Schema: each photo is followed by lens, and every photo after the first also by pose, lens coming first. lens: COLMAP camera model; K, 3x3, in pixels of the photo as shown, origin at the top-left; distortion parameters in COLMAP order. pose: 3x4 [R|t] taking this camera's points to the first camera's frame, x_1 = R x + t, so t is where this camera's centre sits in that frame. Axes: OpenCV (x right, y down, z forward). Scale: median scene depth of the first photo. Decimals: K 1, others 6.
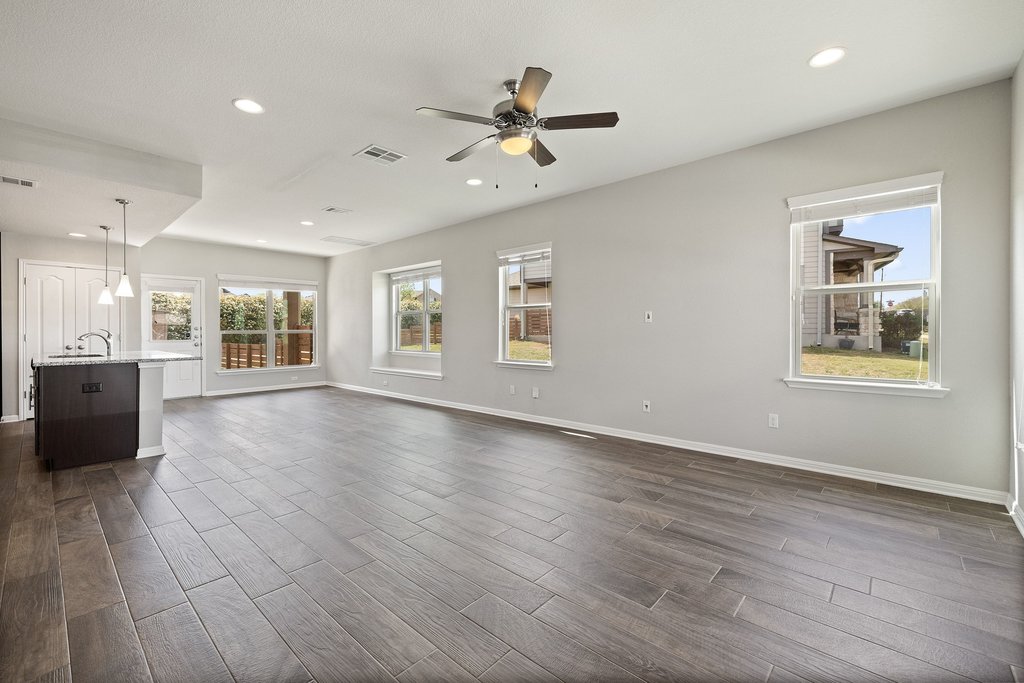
lens RADIAL K [[434.7, 0, 510.3], [0, 434.7, 331.3], [0, 0, 1]] dist [0.001594, -0.000087]
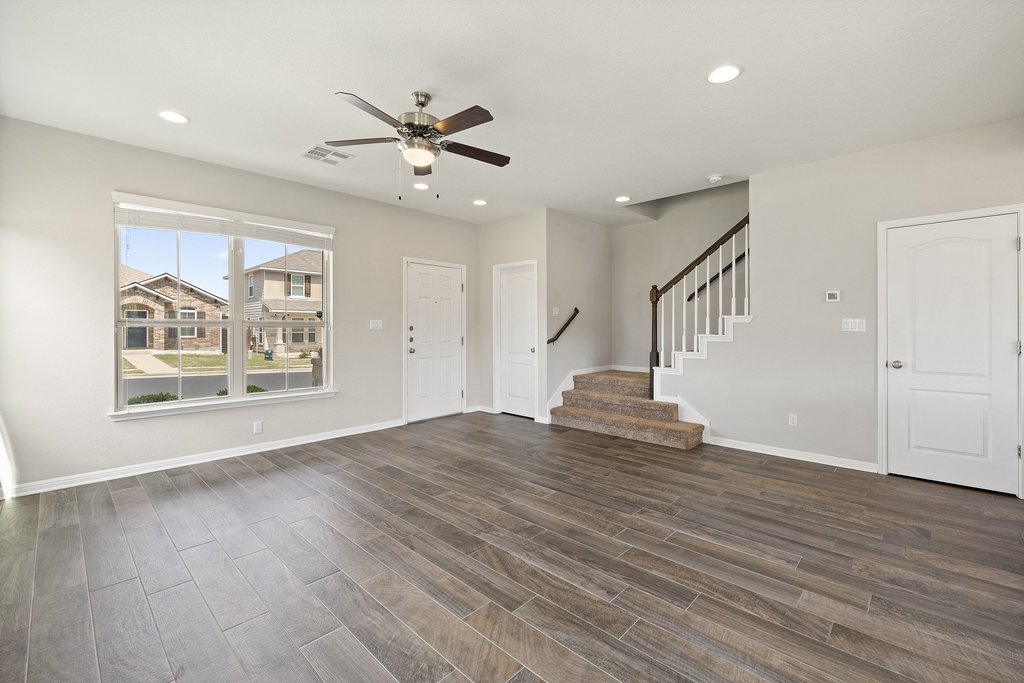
lens RADIAL K [[434.7, 0, 512.4], [0, 434.7, 334.8], [0, 0, 1]] dist [0.001594, -0.000087]
pose [[-0.999795, 0.005320, 0.019519, -0.080867], [0.005663, 0.999830, 0.017569, -0.012370], [-0.019422, 0.017676, -0.999655, 0.739905]]
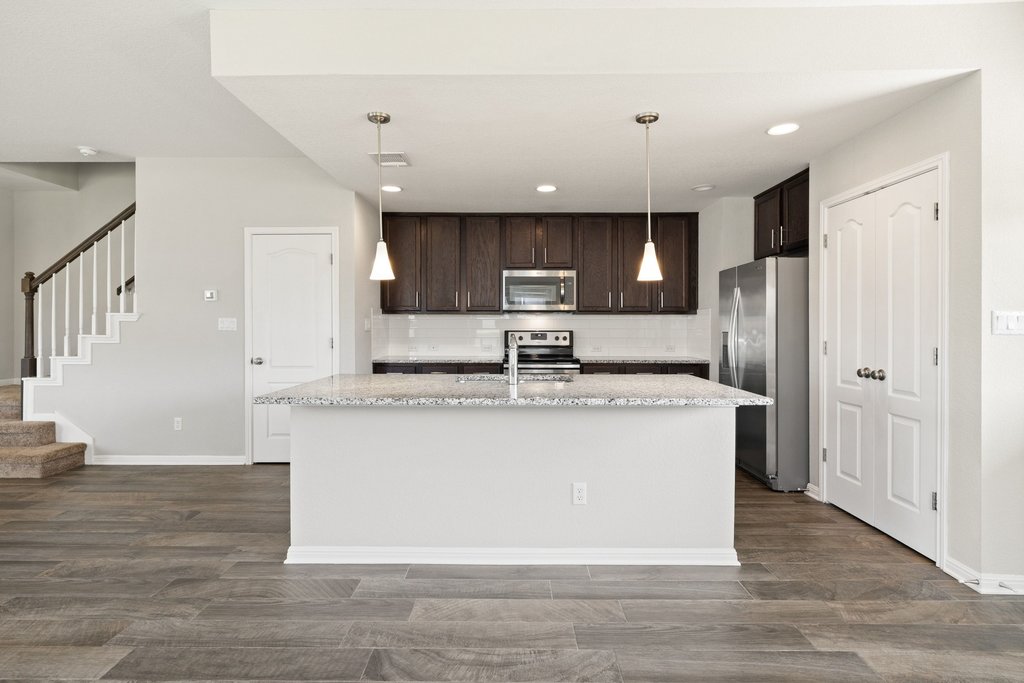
lens RADIAL K [[499.6, 0, 509.8], [0, 499.6, 328.7], [0, 0, 1]] dist [0.000049, -0.000096]
pose [[-0.742634, 0.006053, -0.669670, -0.313426], [0.002777, 0.999978, 0.005960, -0.009814], [0.669692, 0.002566, -0.742635, 0.892969]]
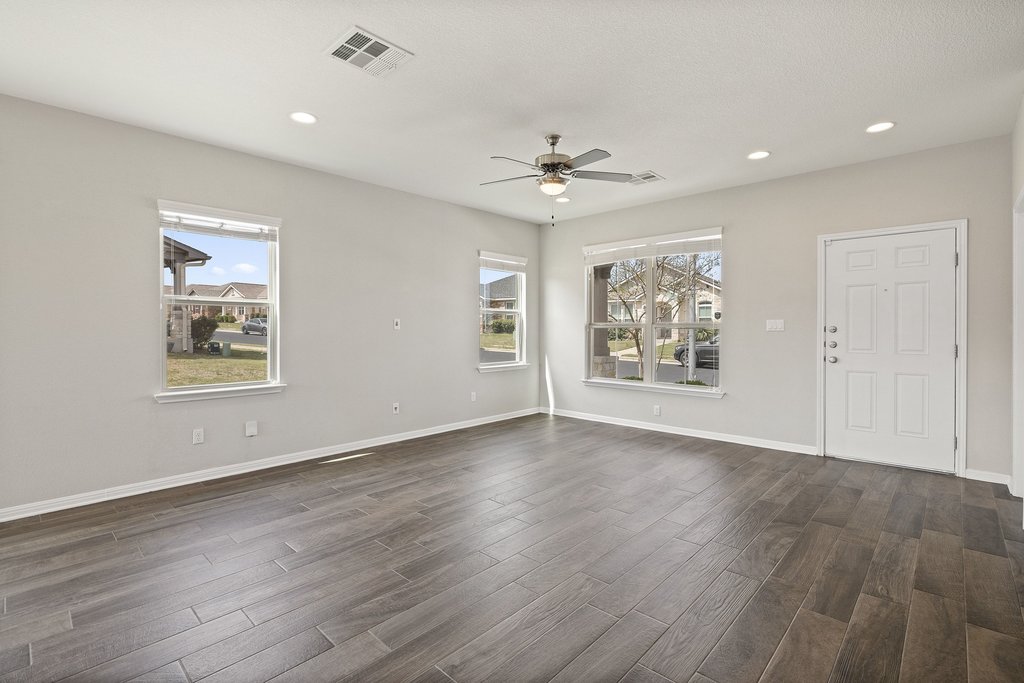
lens RADIAL K [[476.9, 0, 511.9], [0, 476.9, 336.1], [0, 0, 1]] dist [-0.005243, -0.000521]
pose [[0.009851, -0.011472, 0.999886, -0.490630], [0.000137, 0.999934, 0.011471, -0.010054], [-0.999951, 0.000024, 0.009852, 0.408317]]
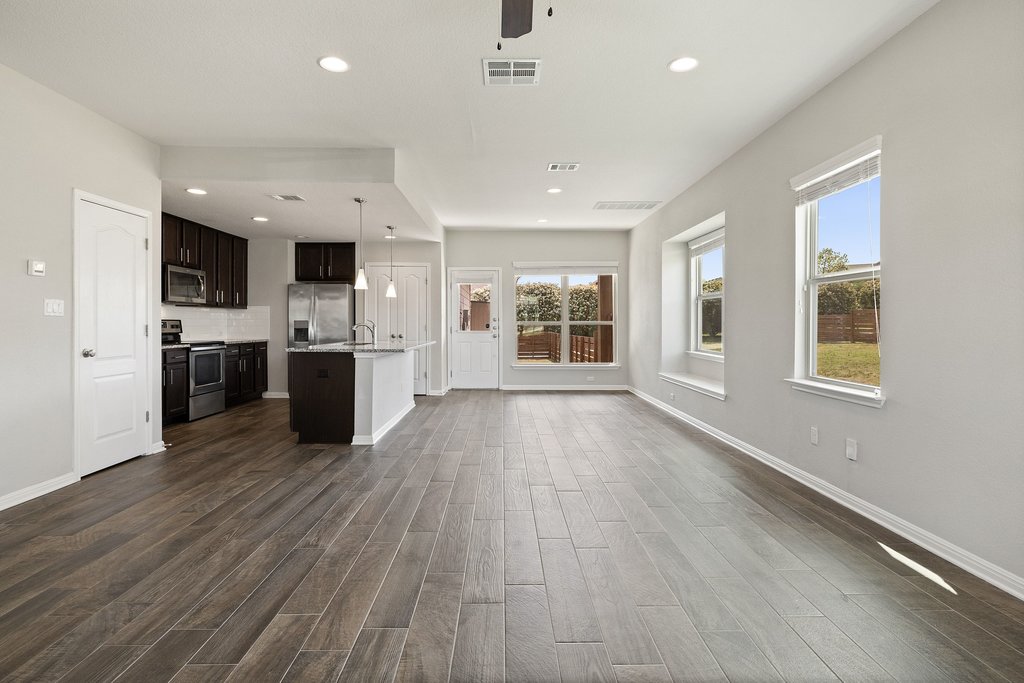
lens RADIAL K [[526.1, 0, 504.1], [0, 526.1, 323.3], [0, 0, 1]] dist [0.000266, 0.000873]
pose [[0.676901, 0.004484, -0.736061, 0.162668], [-0.003548, 0.999990, 0.002829, -0.001122], [0.736066, 0.000697, 0.676910, 0.214682]]
